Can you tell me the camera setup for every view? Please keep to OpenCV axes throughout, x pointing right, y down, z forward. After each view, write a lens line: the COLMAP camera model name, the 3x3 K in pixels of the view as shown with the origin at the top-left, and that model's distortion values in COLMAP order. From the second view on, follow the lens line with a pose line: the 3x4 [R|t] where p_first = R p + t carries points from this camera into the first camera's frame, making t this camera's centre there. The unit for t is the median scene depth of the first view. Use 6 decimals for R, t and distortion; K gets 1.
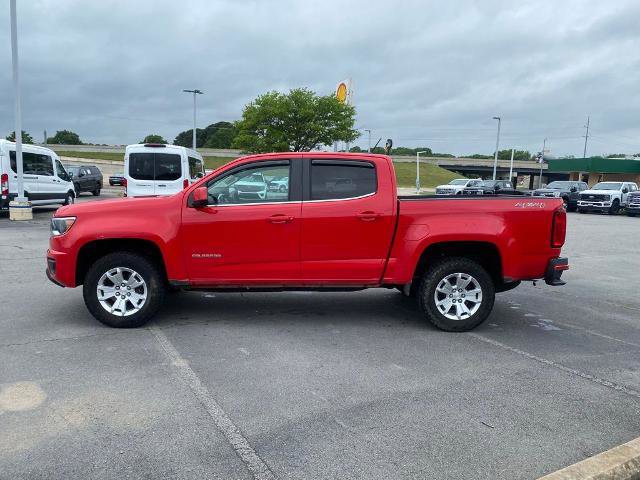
lens RADIAL K [[494.4, 0, 309.2], [0, 494.4, 256.1], [0, 0, 1]] dist [0.006699, 0.003509]
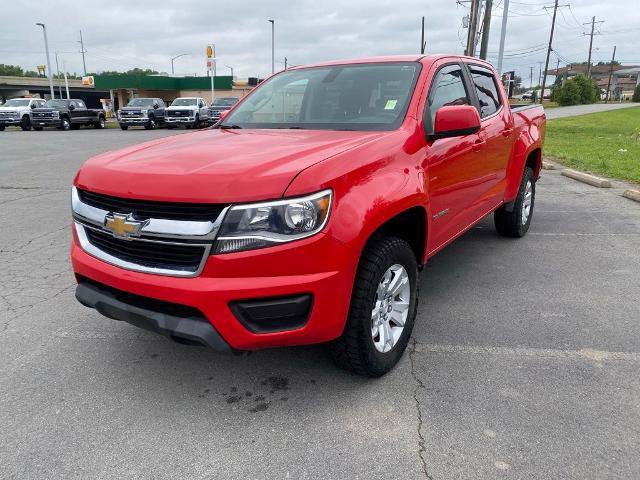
lens RADIAL K [[489.8, 0, 318.5], [0, 489.8, 253.0], [0, 0, 1]] dist [0.009210, 0.001033]
pose [[0.576772, -0.272251, 0.770203, -0.146005], [0.152234, 0.962136, 0.226094, -0.022349], [-0.802595, -0.013154, 0.596379, 0.128800]]
